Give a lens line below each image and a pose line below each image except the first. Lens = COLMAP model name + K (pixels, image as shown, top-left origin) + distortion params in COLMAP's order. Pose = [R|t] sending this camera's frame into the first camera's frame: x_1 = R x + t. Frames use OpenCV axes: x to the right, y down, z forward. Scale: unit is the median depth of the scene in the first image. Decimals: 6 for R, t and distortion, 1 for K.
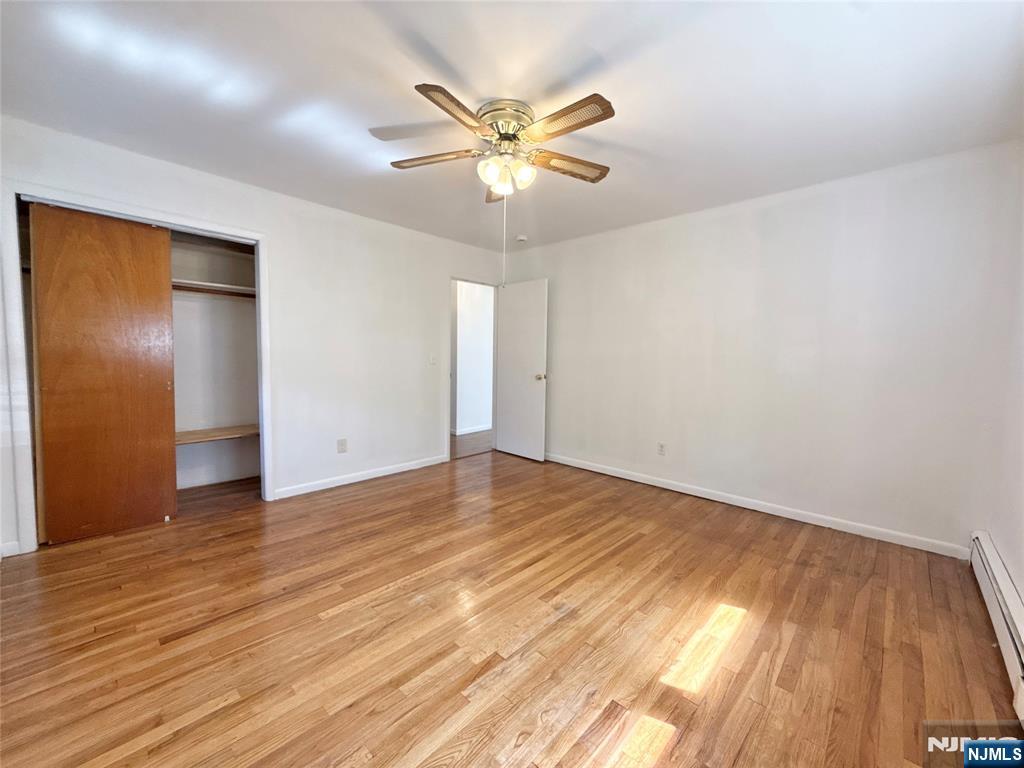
lens RADIAL K [[409.1, 0, 512.0], [0, 409.1, 384.0], [0, 0, 1]] dist [0.001802, 0.000176]
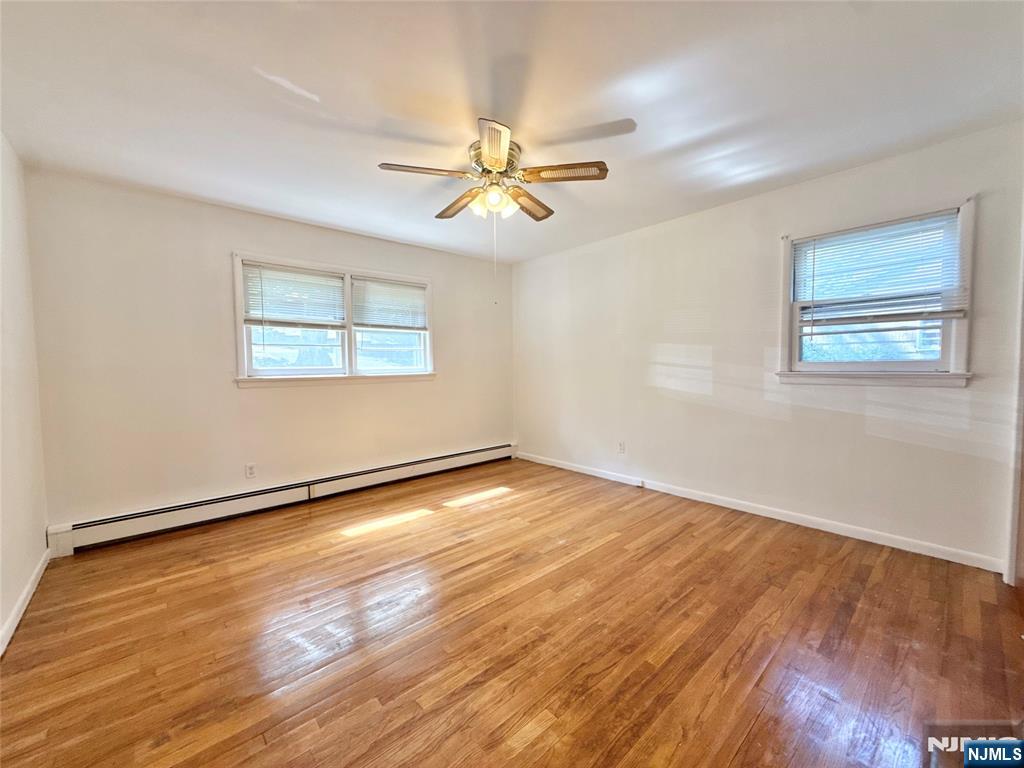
lens RADIAL K [[407.3, 0, 510.3], [0, 407.3, 384.7], [0, 0, 1]] dist [-0.000566, 0.000069]
pose [[-0.996415, -0.010556, 0.083934, -0.146197], [-0.000083, 0.992305, 0.123817, -0.149370], [-0.084595, 0.123366, -0.988749, 2.021809]]
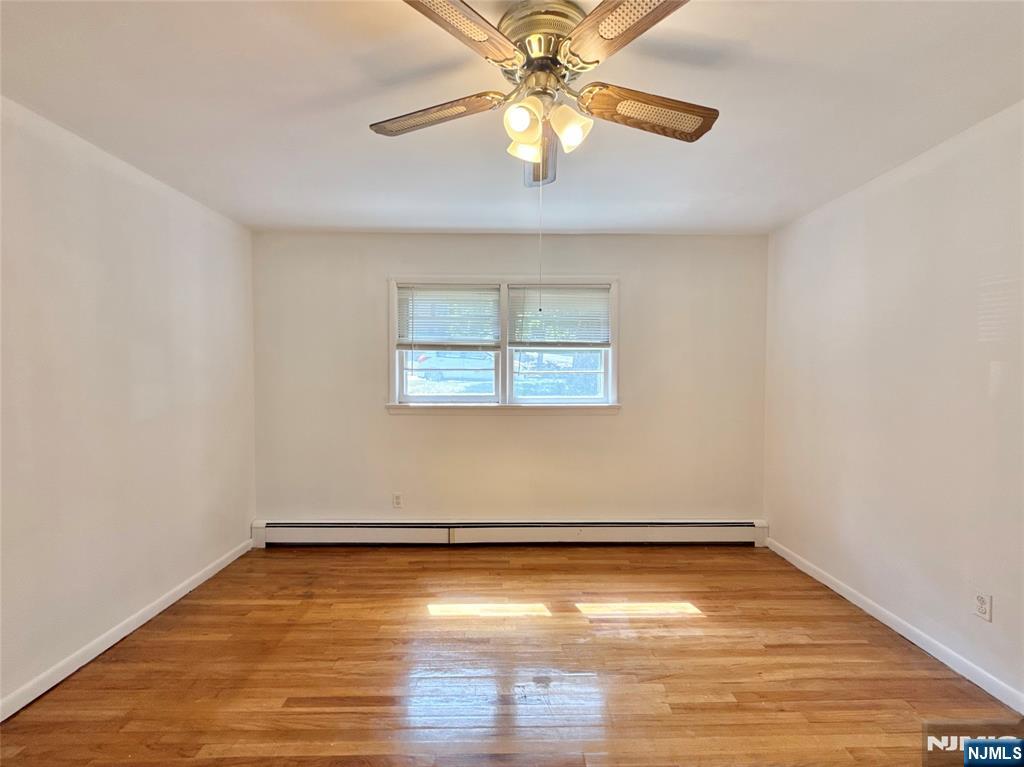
lens RADIAL K [[436.1, 0, 512.0], [0, 436.1, 383.5], [0, 0, 1]] dist [0.000524, 0.000344]
pose [[-0.697588, -0.035380, 0.715625, -0.436421], [0.035861, 0.995804, 0.084189, -0.176869], [-0.715601, 0.084393, -0.693393, 1.427878]]
